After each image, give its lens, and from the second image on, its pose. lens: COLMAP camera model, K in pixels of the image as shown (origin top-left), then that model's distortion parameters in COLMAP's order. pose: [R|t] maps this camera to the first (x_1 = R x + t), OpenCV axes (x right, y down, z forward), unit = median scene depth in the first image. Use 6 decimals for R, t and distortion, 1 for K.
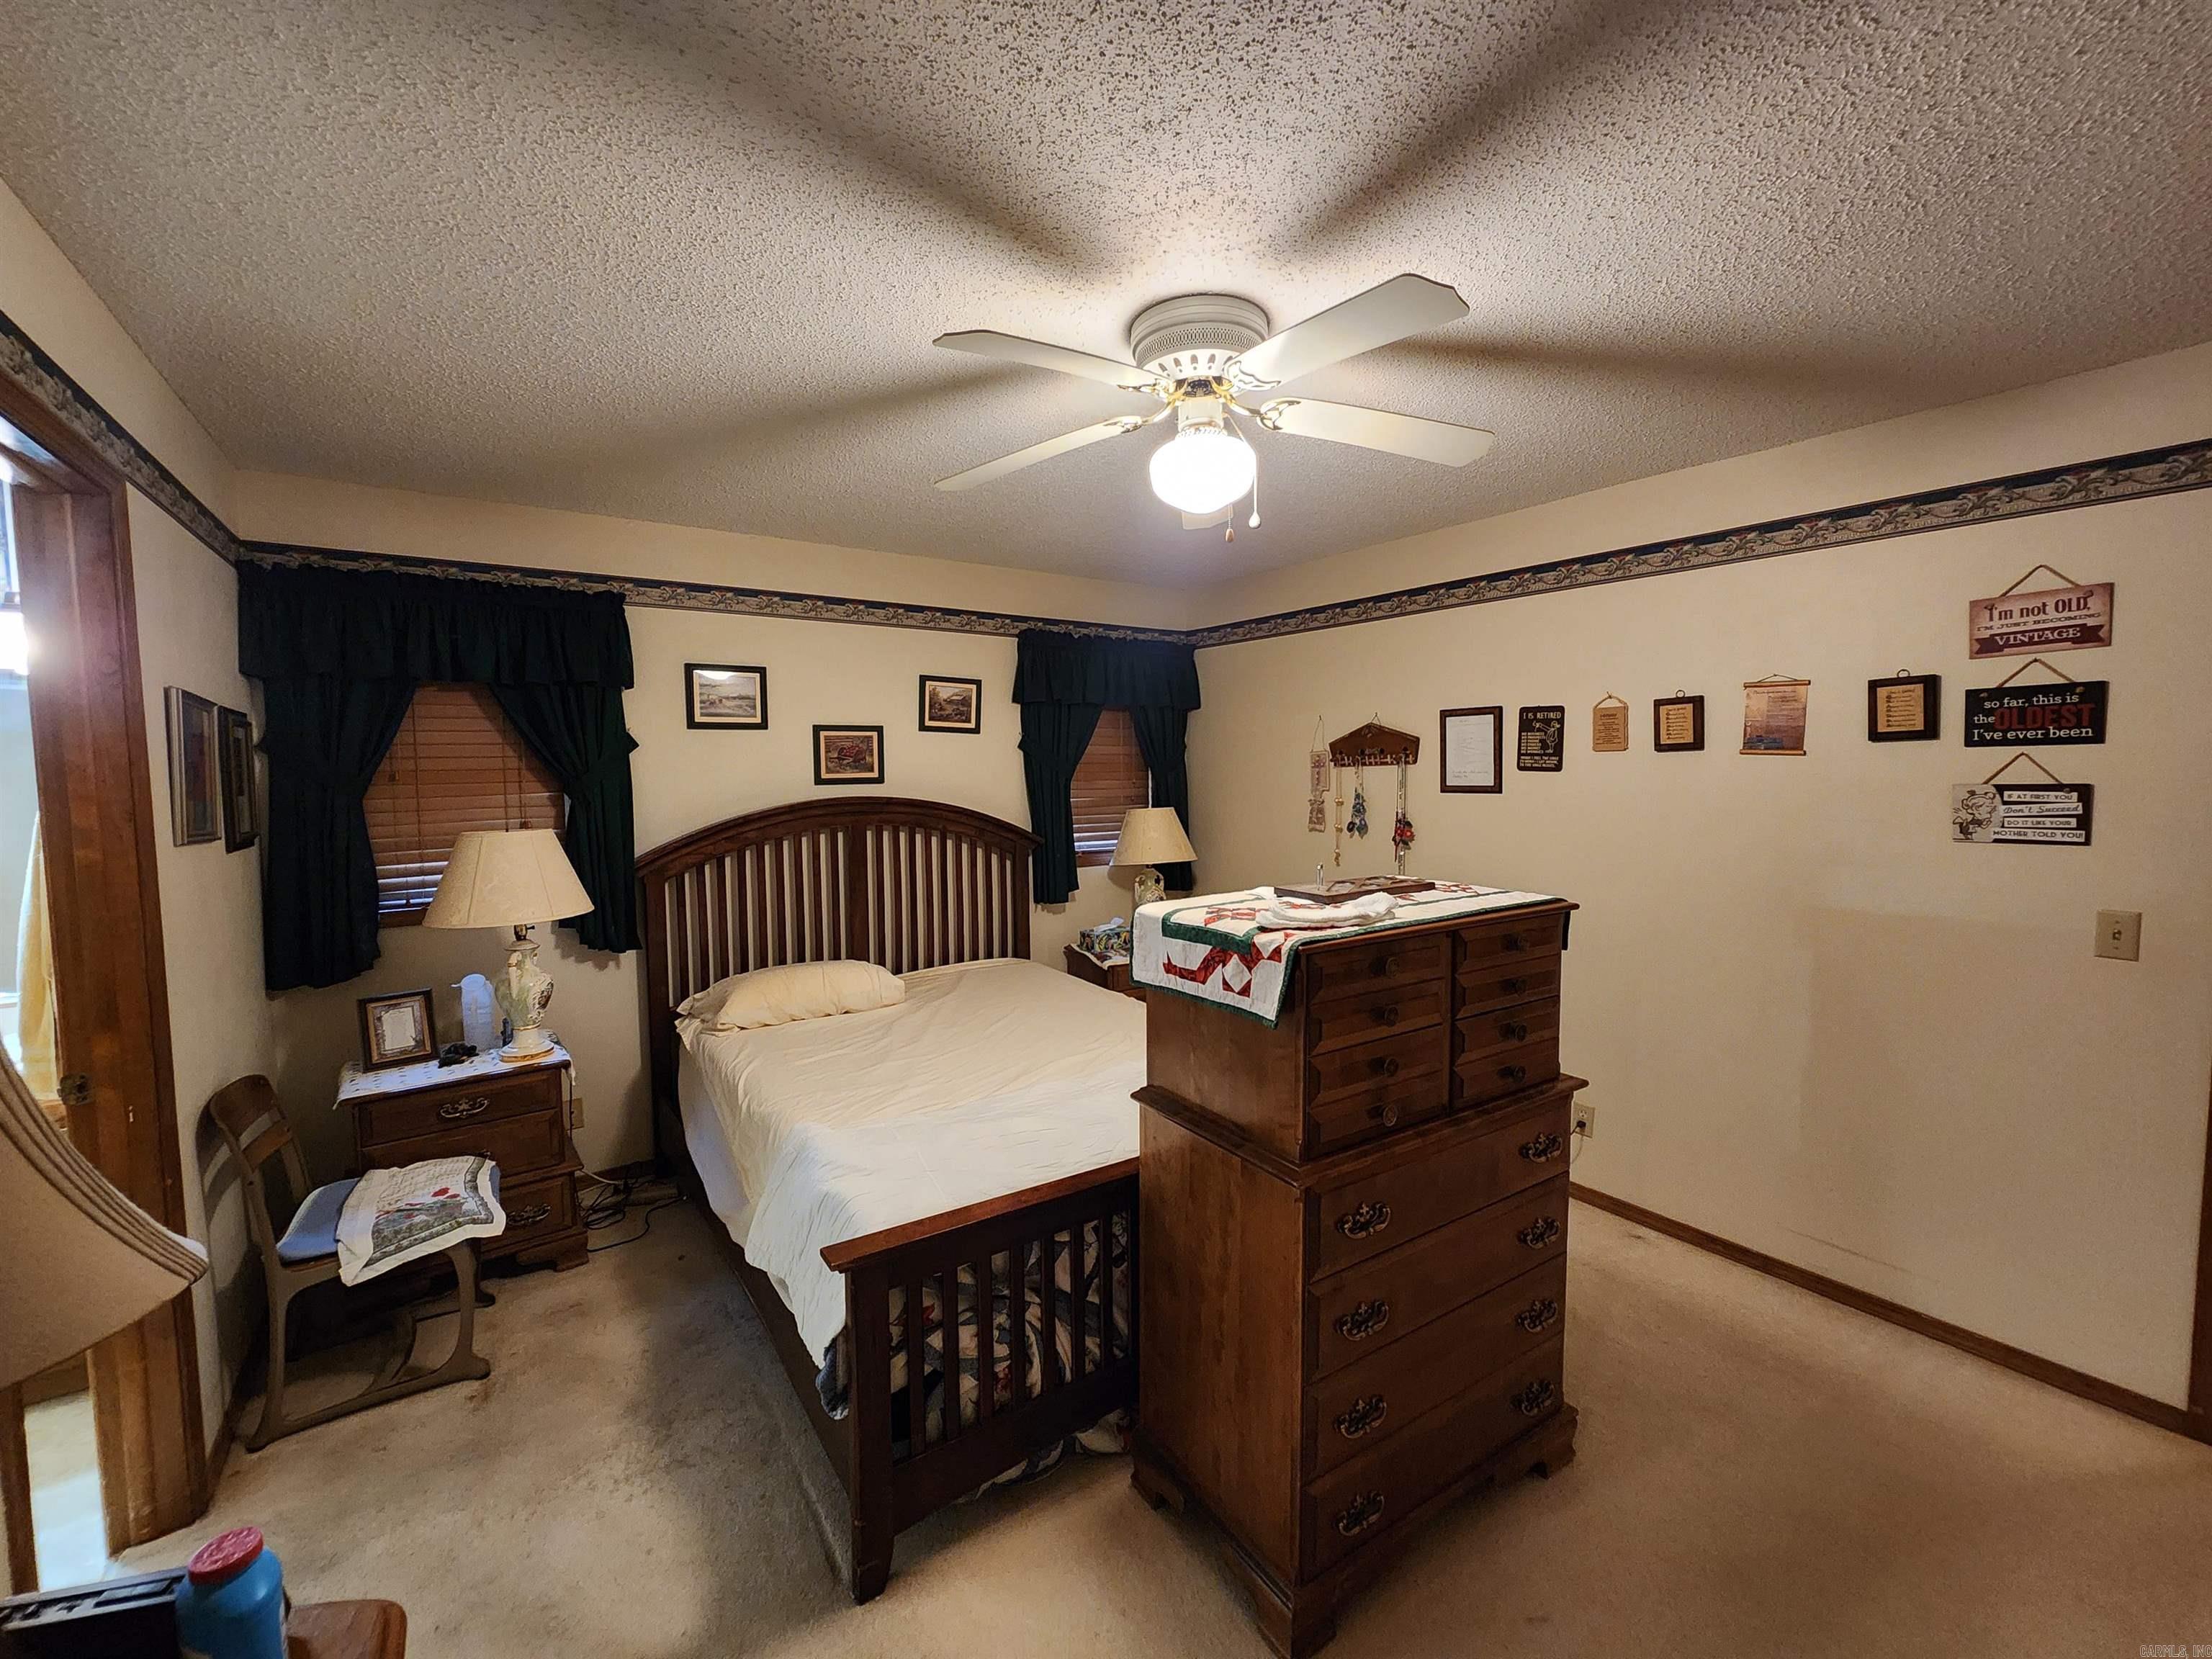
lens RADIAL K [[906.8, 0, 1105.7], [0, 906.8, 824.6], [0, 0, 1]] dist [-0.000366, 0.000107]
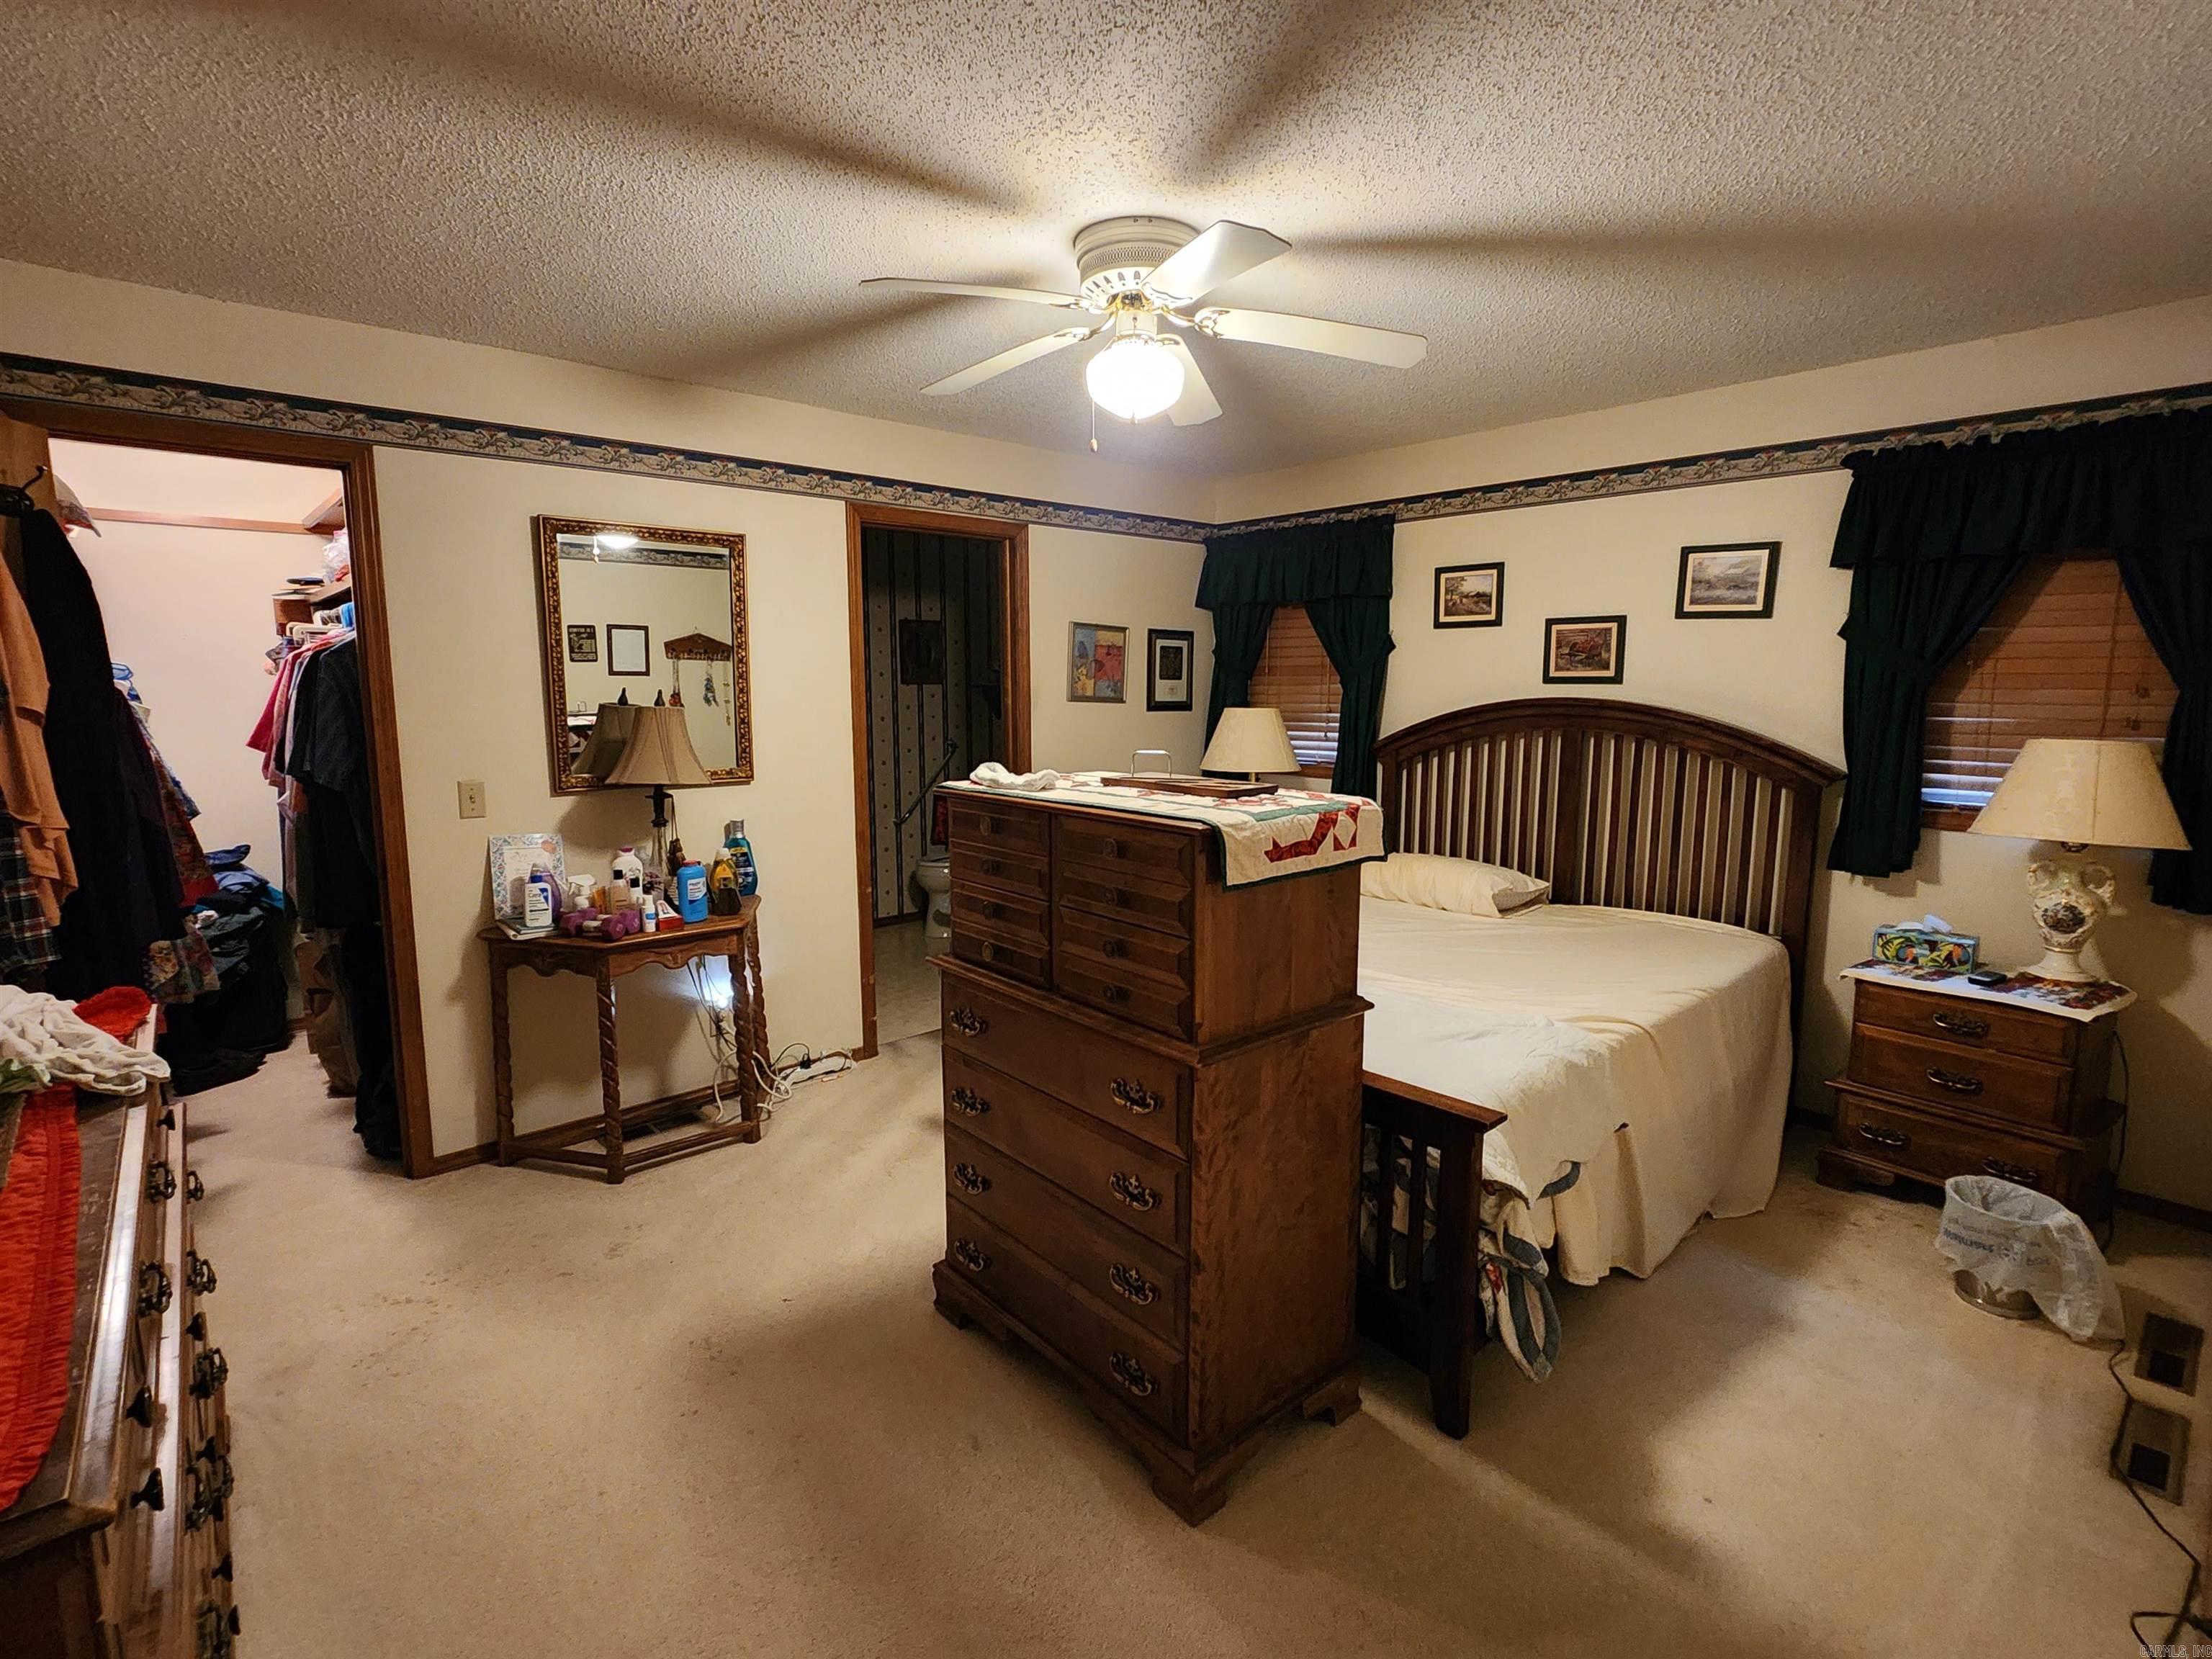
lens RADIAL K [[1065.8, 0, 1121.2], [0, 1065.8, 823.2], [0, 0, 1]] dist [0.000148, 0.000867]
pose [[0.136429, 0.141530, -0.980488, 0.722565], [-0.069938, 0.988649, 0.132977, -0.016970], [0.988178, 0.050431, 0.144778, 0.418025]]
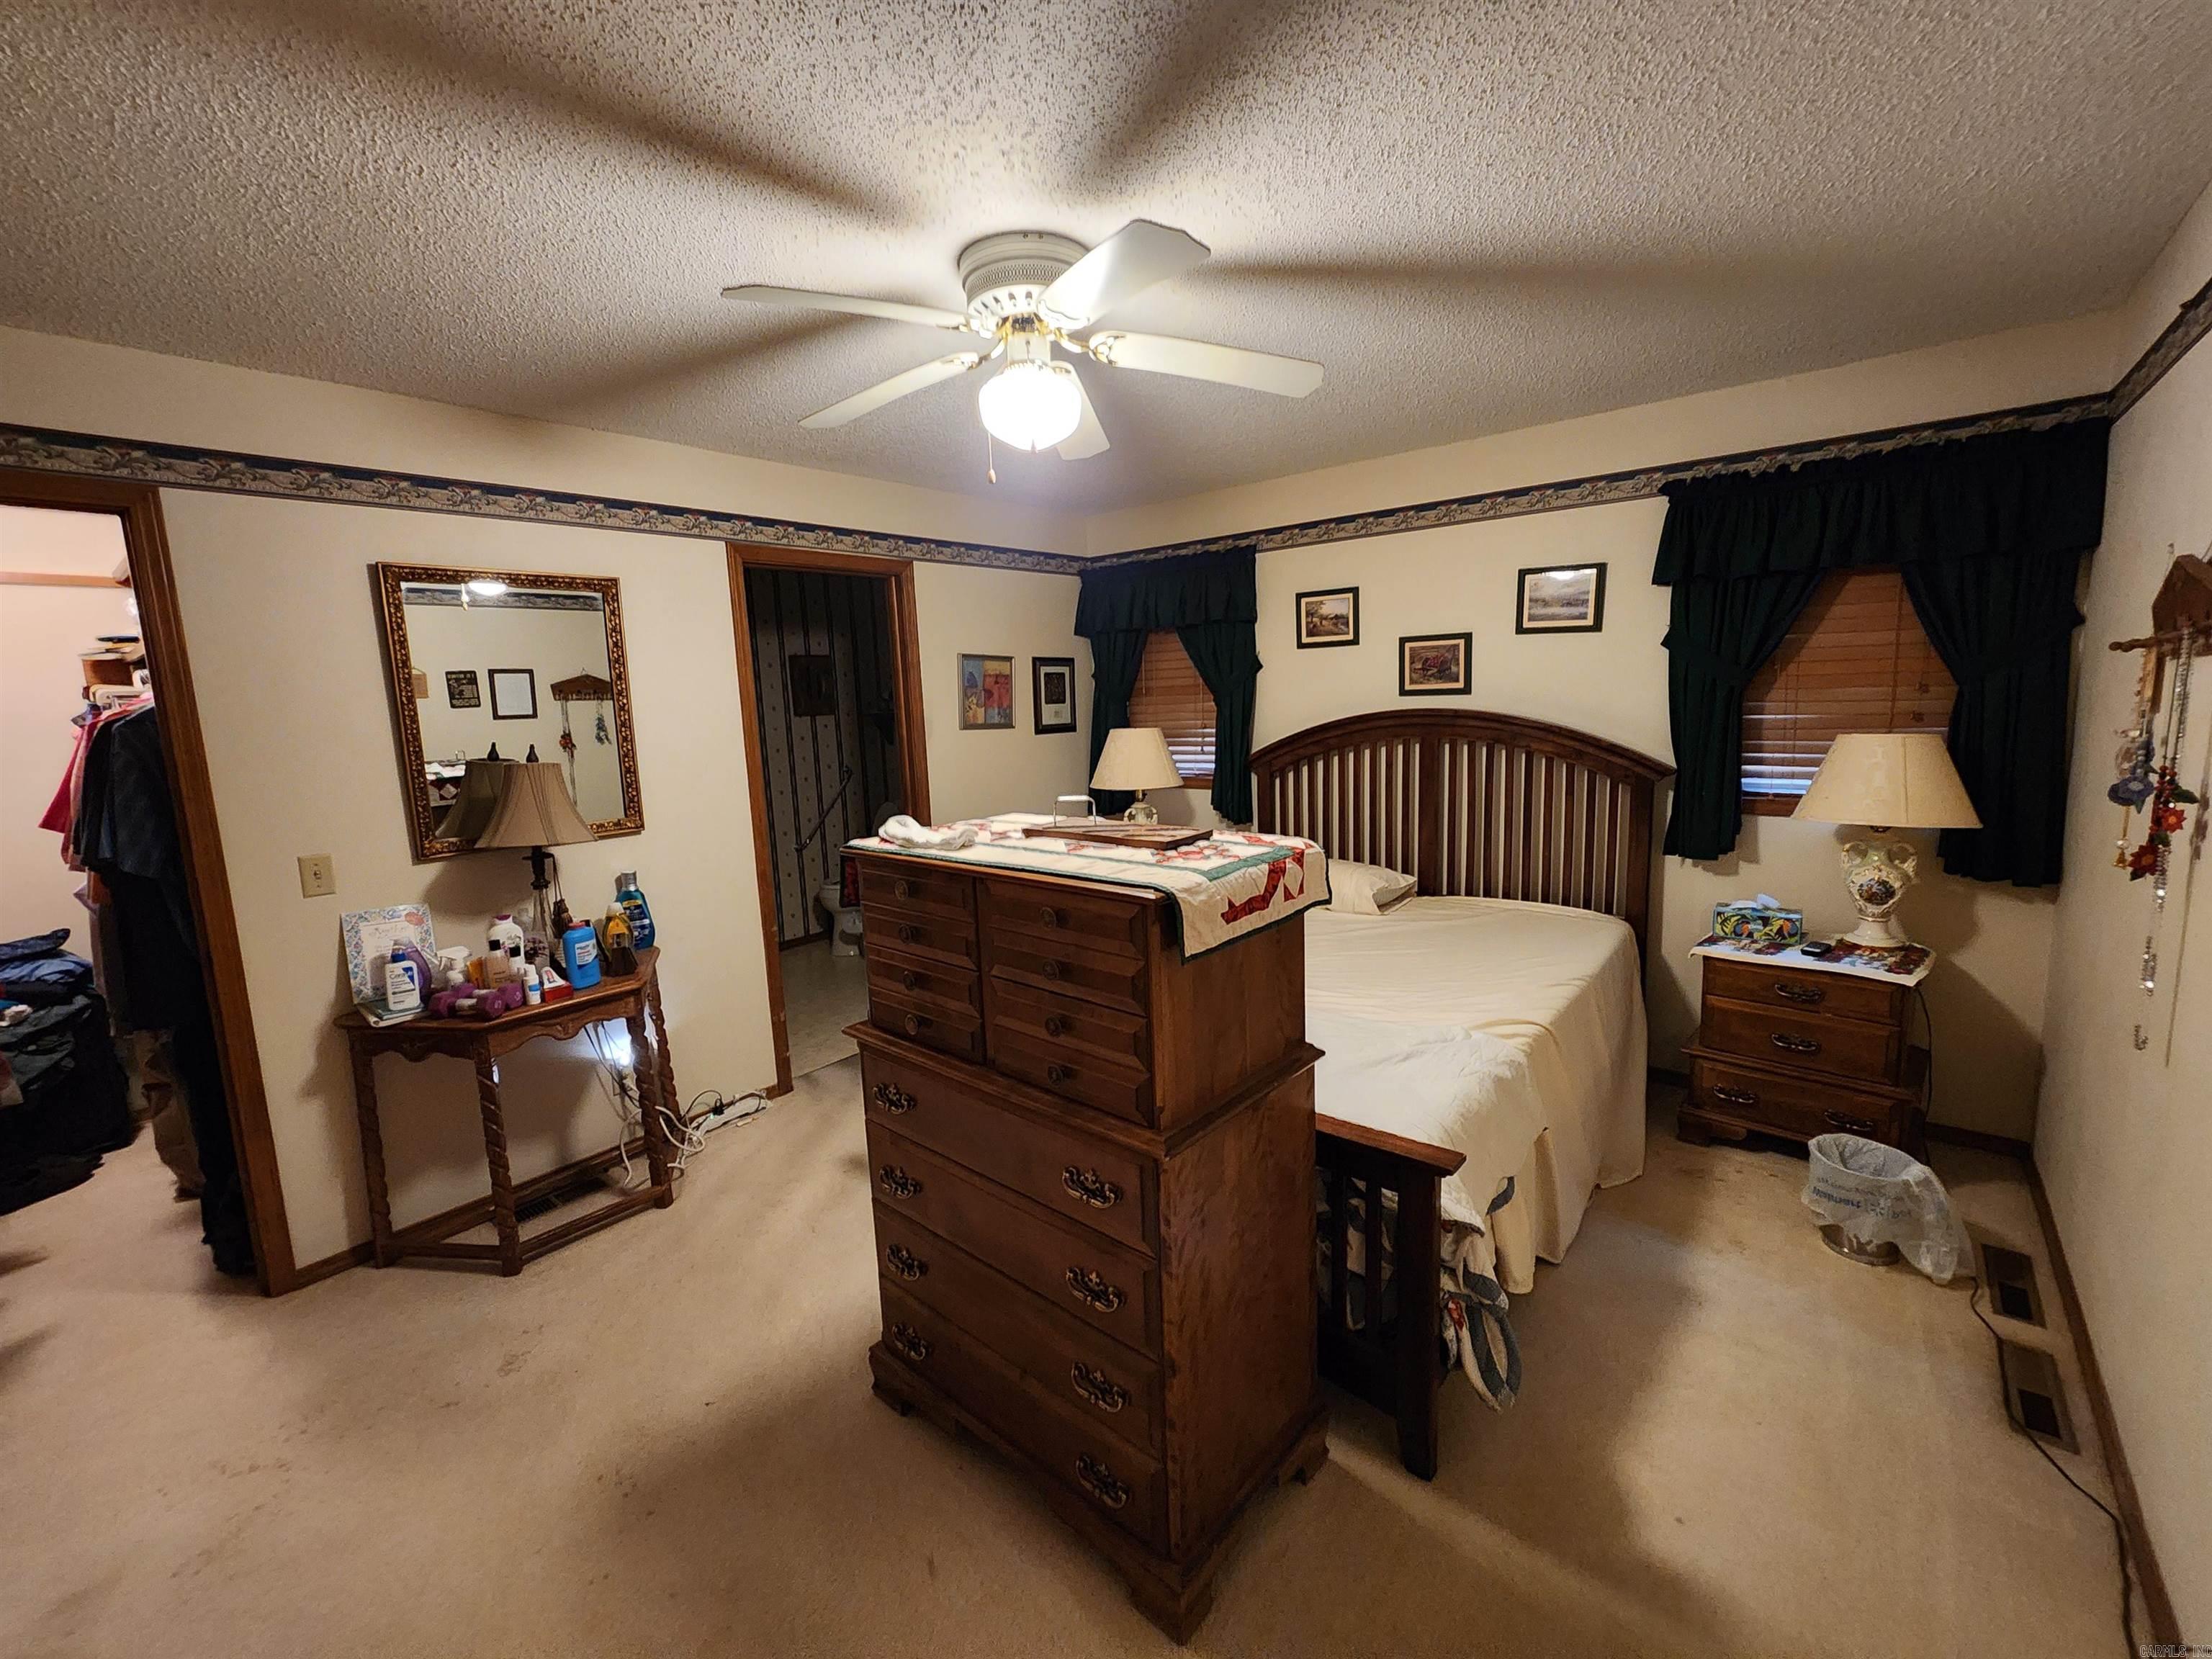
lens RADIAL K [[914.1, 0, 1120.0], [0, 914.1, 819.4], [0, 0, 1]] dist [-0.003717, 0.003219]
pose [[0.273414, 0.134755, -0.952411, 0.602636], [-0.029898, 0.990850, 0.131611, -0.032197], [0.961432, -0.007510, 0.274941, 0.408750]]
